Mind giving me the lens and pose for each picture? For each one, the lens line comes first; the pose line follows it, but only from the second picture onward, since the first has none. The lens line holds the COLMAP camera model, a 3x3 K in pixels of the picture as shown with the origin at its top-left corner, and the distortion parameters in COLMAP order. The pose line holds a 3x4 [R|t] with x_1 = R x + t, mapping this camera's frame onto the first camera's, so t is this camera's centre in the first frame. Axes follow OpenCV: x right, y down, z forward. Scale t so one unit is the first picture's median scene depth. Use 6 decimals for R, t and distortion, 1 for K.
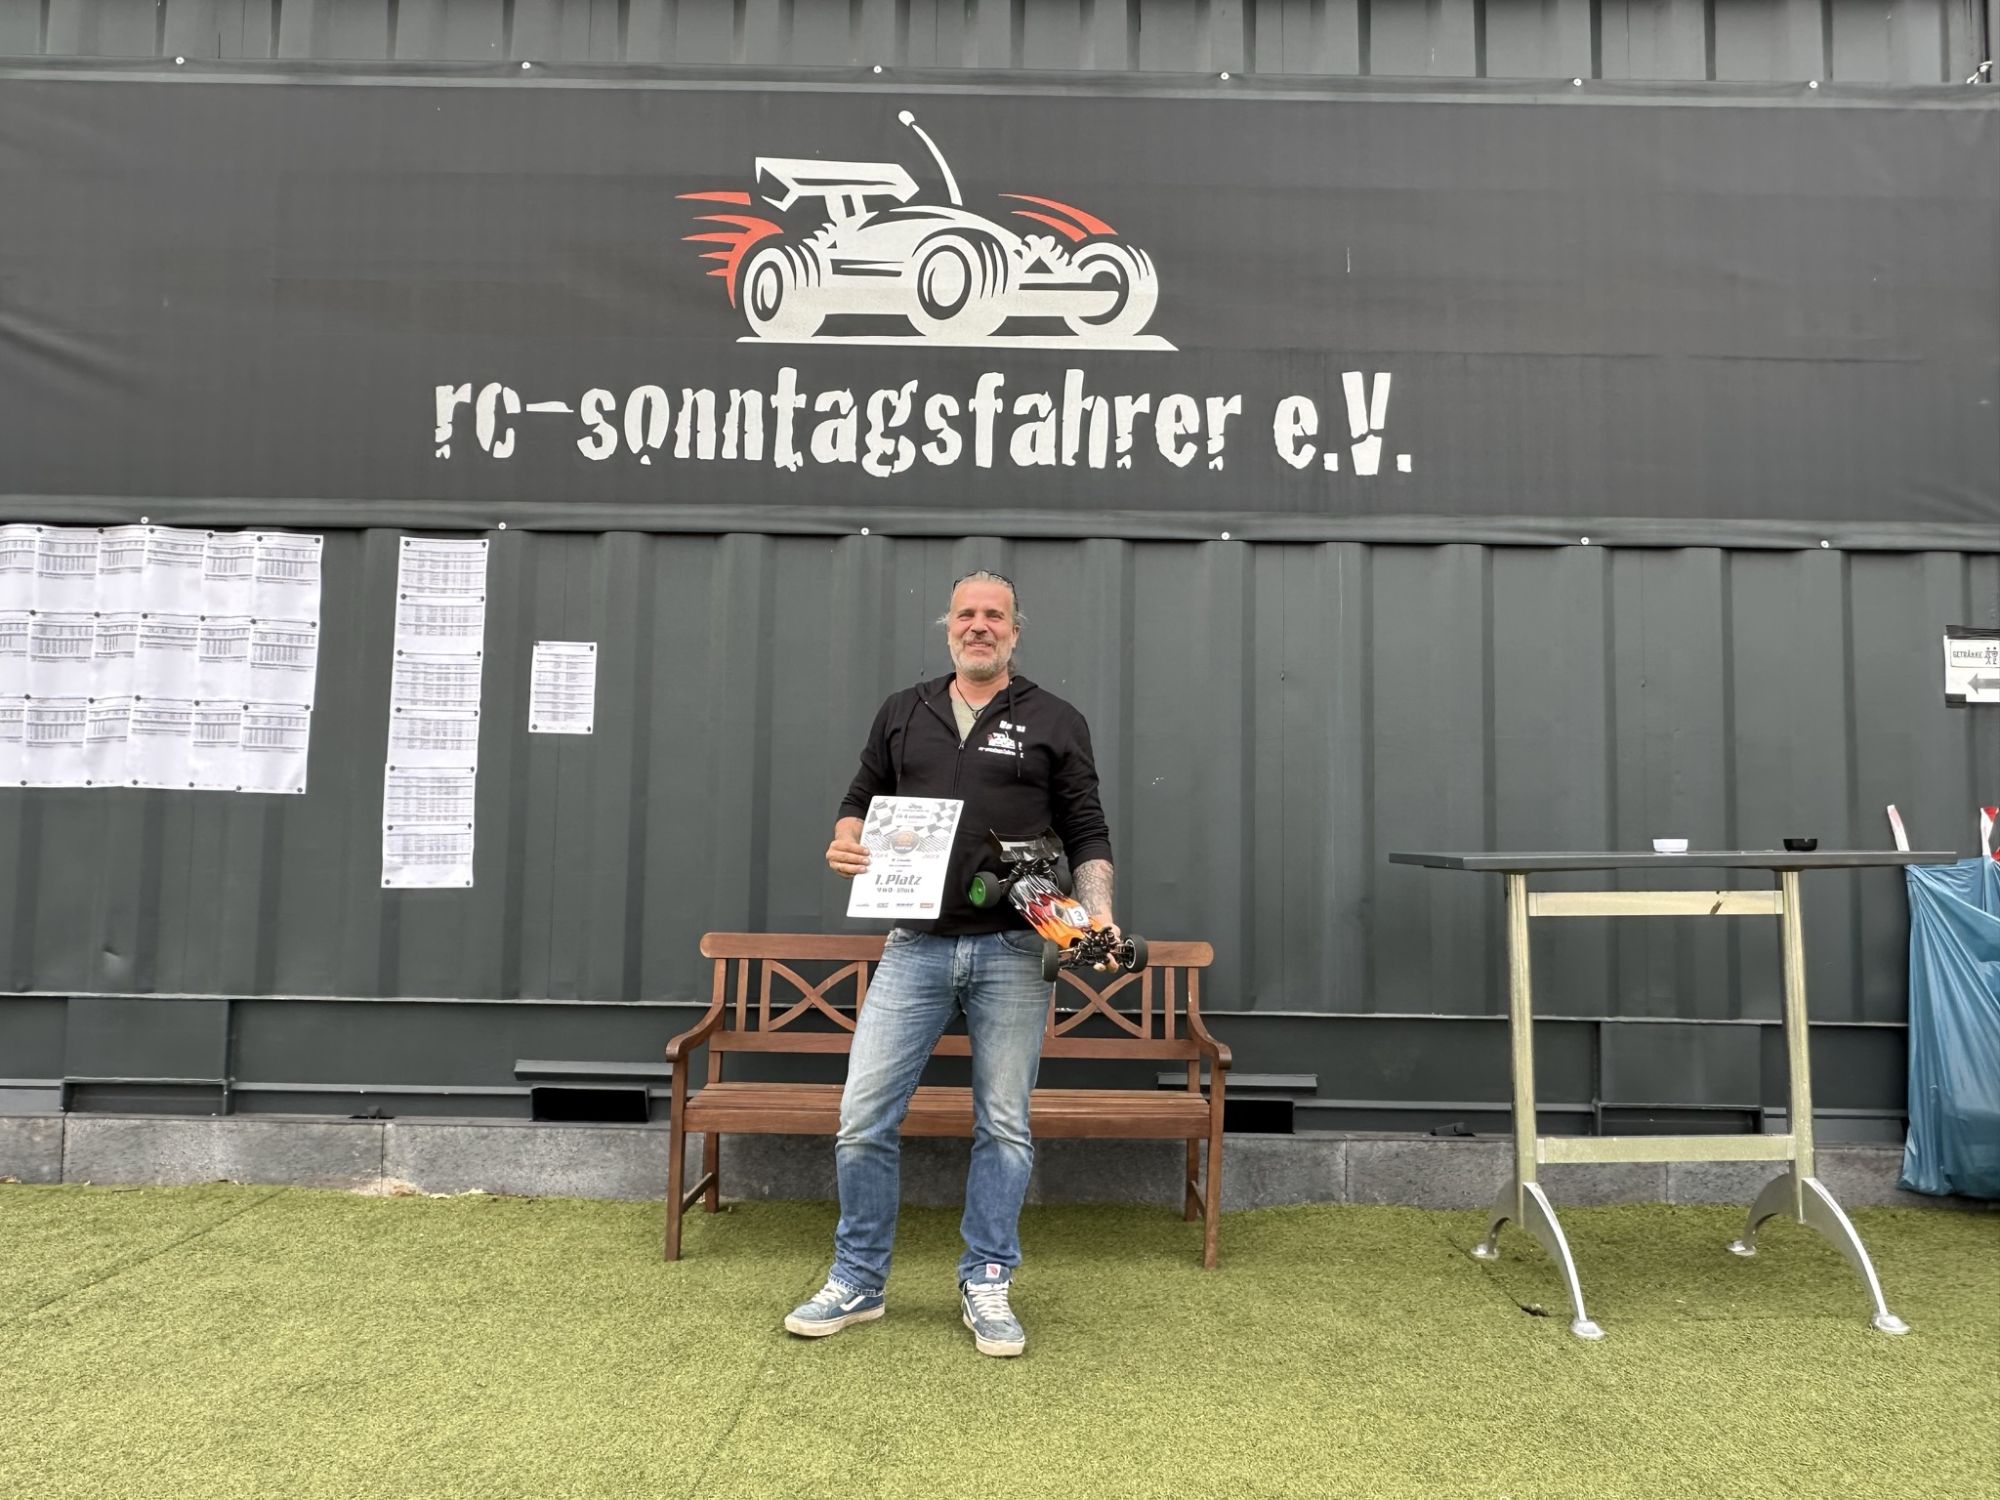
lens RADIAL K [[1358.5, 0, 1011.4], [0, 1358.5, 753.4], [0, 0, 1]] dist [-0.011629, 0.009949]
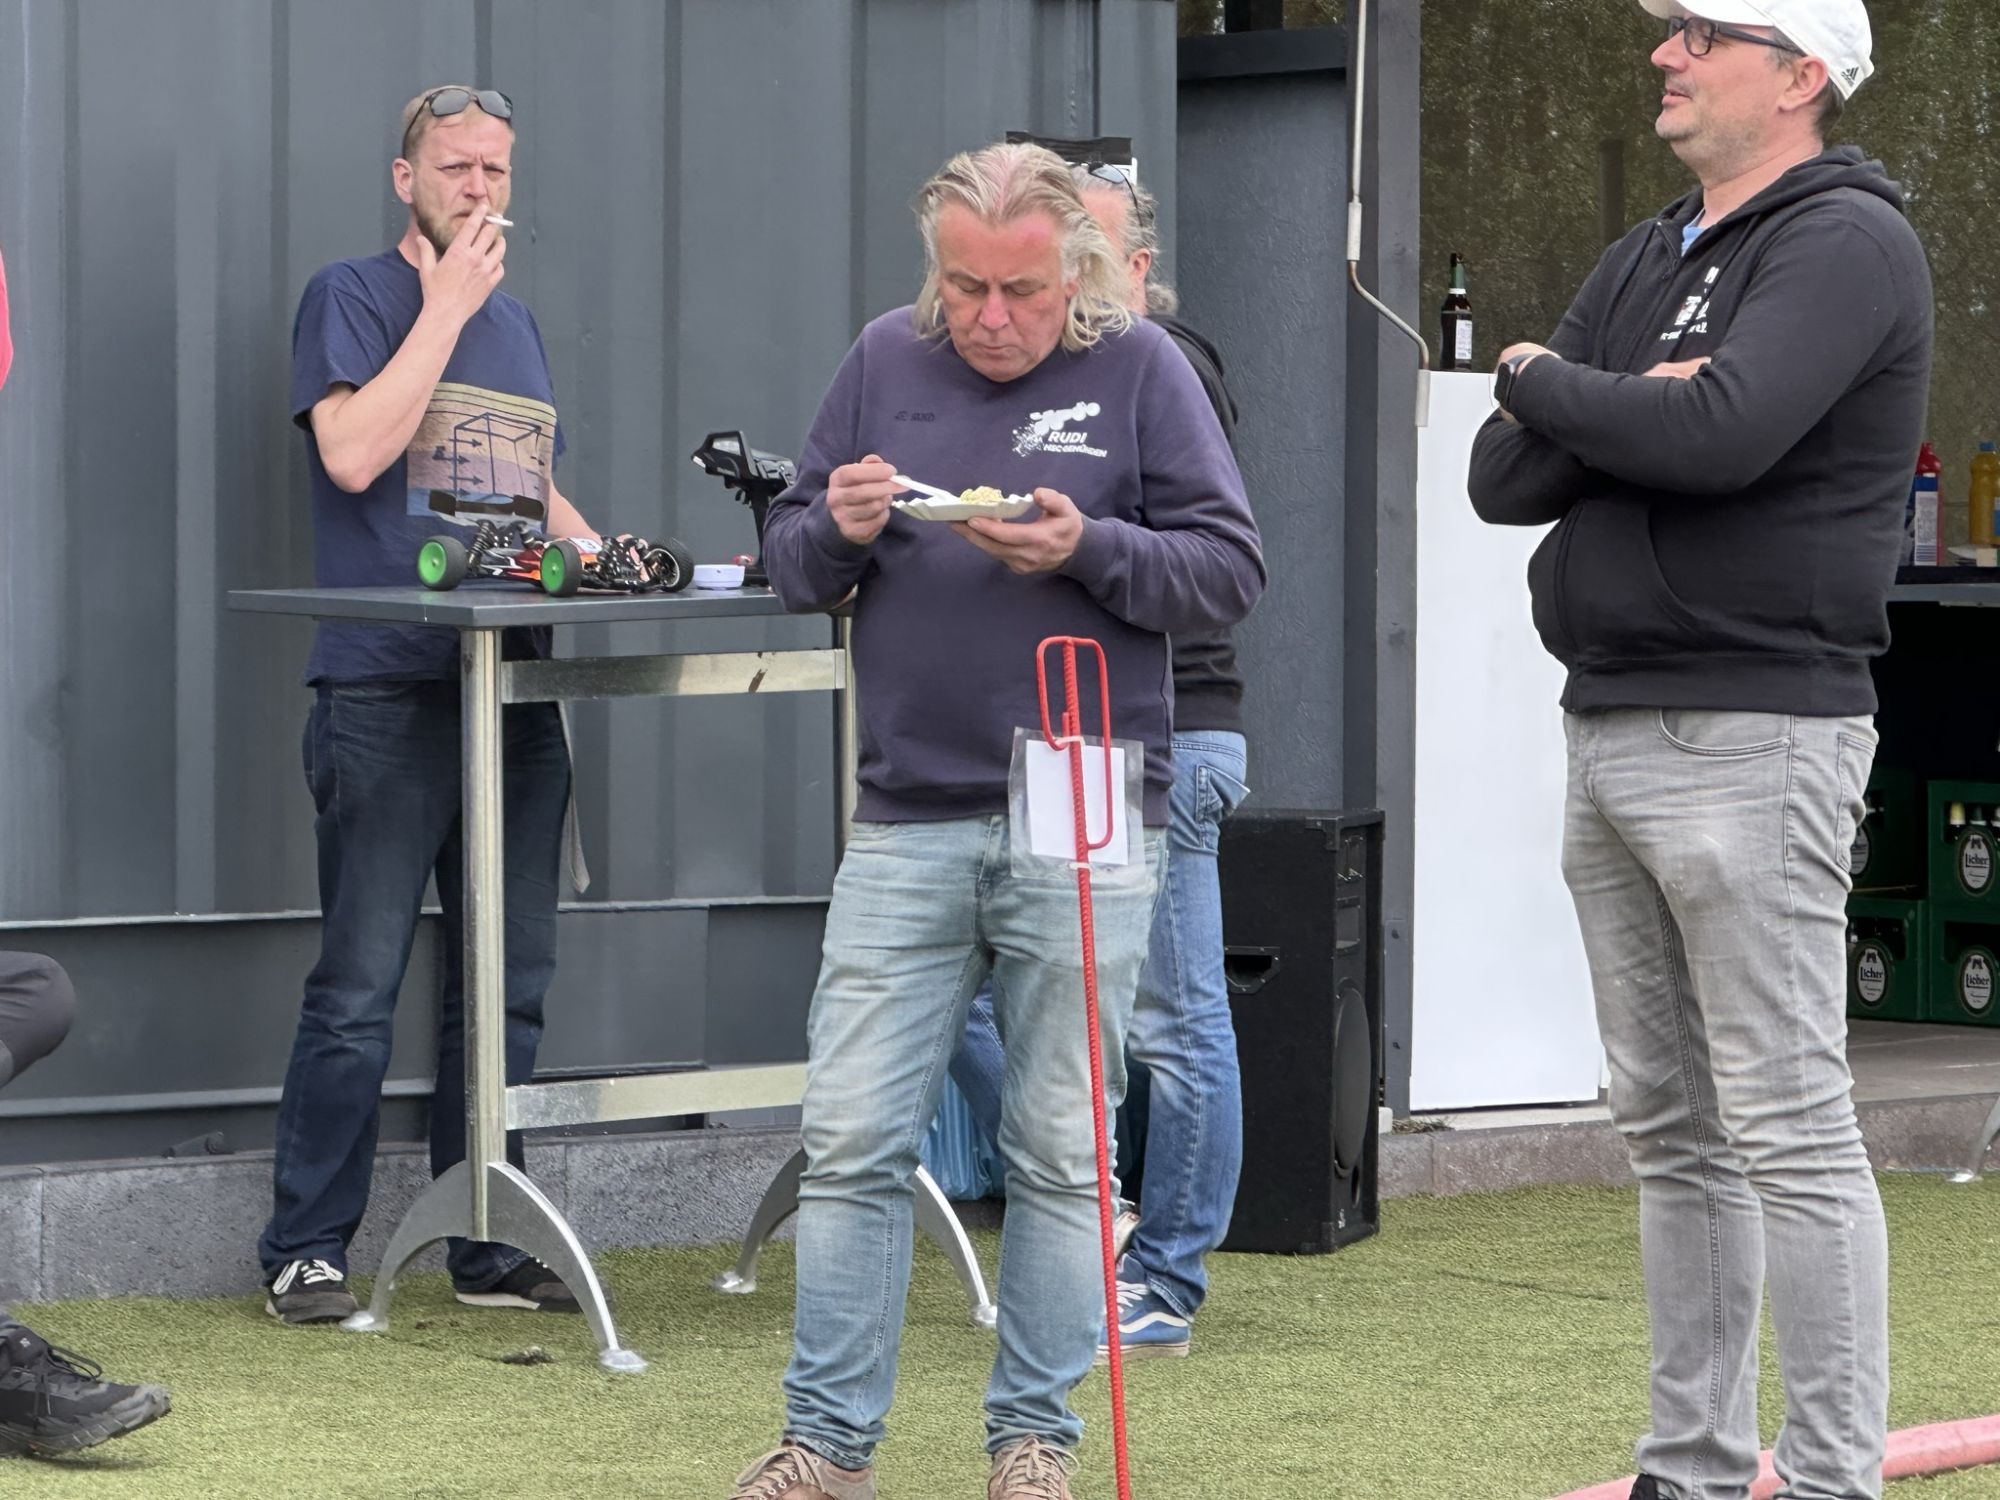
lens RADIAL K [[6938.0, 0, 1000.0], [0, 6938.0, 750.0], [0, 0, 1]] dist [-0.134252, -1.052003]
pose [[0.766977, -0.033299, 0.640810, -1.028731], [-0.041665, 0.993961, 0.101519, -0.128254], [-0.640320, -0.104562, 0.760958, -1.049510]]
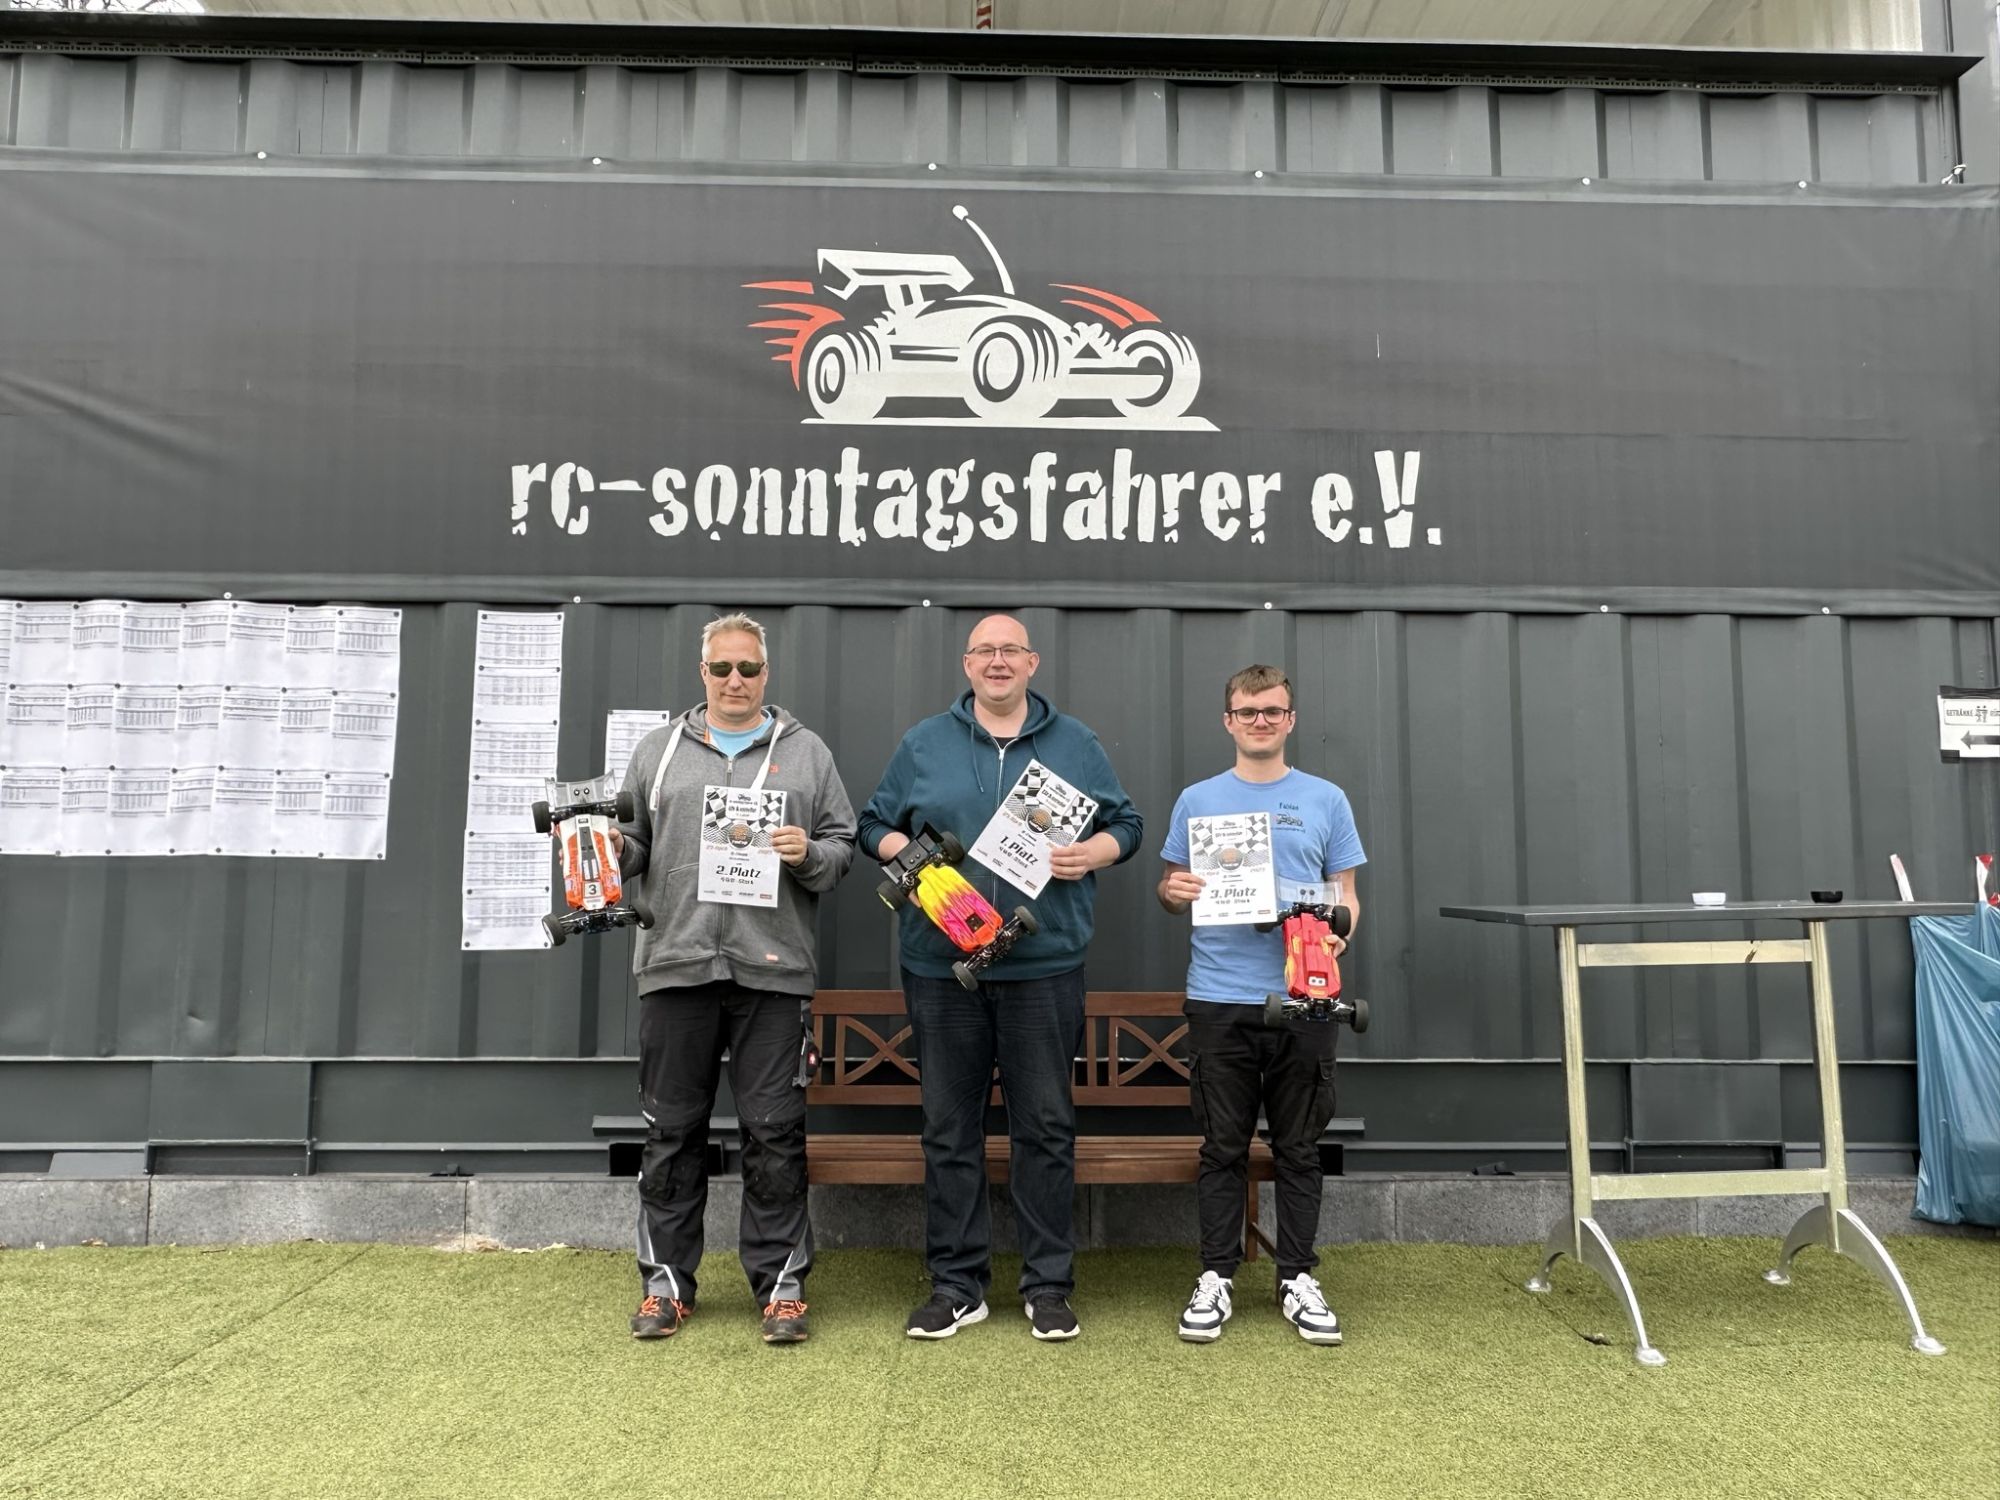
lens RADIAL K [[1358.5, 0, 1011.4], [0, 1358.5, 753.4], [0, 0, 1]] dist [-0.011629, 0.009949]
pose [[0.999557, -0.008251, 0.028613, -0.073052], [0.009105, 0.999512, -0.029871, -0.015538], [-0.028352, 0.030118, 0.999144, -0.045987]]
